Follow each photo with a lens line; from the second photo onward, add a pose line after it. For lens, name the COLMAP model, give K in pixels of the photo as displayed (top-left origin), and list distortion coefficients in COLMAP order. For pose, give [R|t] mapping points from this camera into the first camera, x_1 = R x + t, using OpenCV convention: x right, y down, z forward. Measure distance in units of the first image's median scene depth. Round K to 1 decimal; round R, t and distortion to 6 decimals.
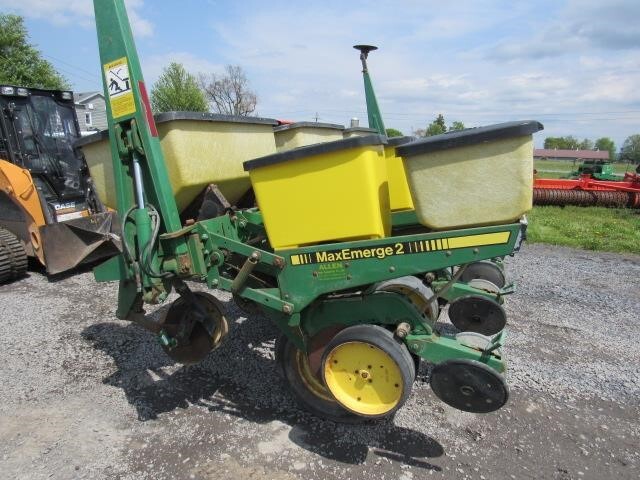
lens RADIAL K [[454.0, 0, 320.0], [0, 454.0, 240.0], [0, 0, 1]] dist [-0.029704, 0.006416]
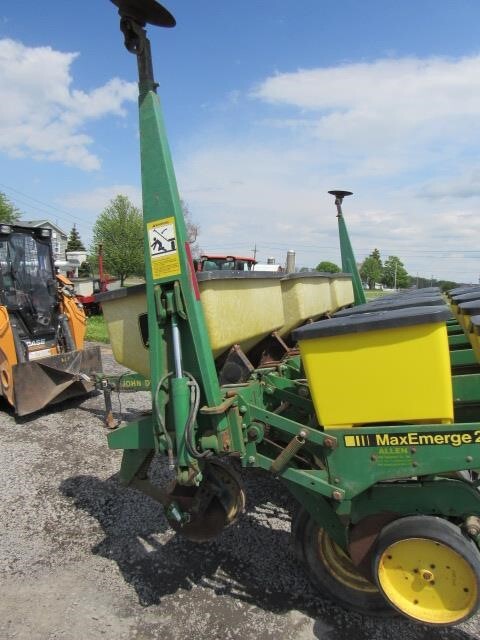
lens RADIAL K [[456.0, 0, 249.5], [0, 456.0, 317.9], [0, 0, 1]] dist [-0.058055, 0.034601]
pose [[0.999465, 0.027017, -0.018438, -0.192076], [-0.028952, 0.993020, -0.114342, -0.070774], [0.015220, 0.114814, 0.993270, 0.061462]]
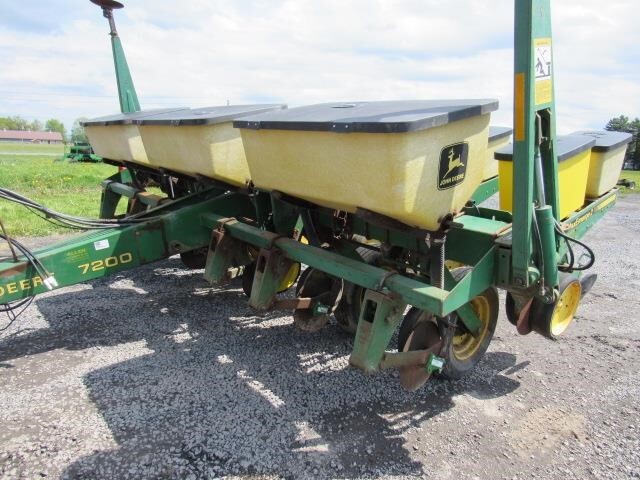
lens RADIAL K [[454.0, 0, 320.0], [0, 454.0, 240.0], [0, 0, 1]] dist [-0.029704, 0.006416]
pose [[0.476826, -0.172405, 0.861924, -1.146586], [0.137985, 0.983100, 0.120308, -0.141531], [-0.868100, 0.061567, 0.492557, 0.758206]]
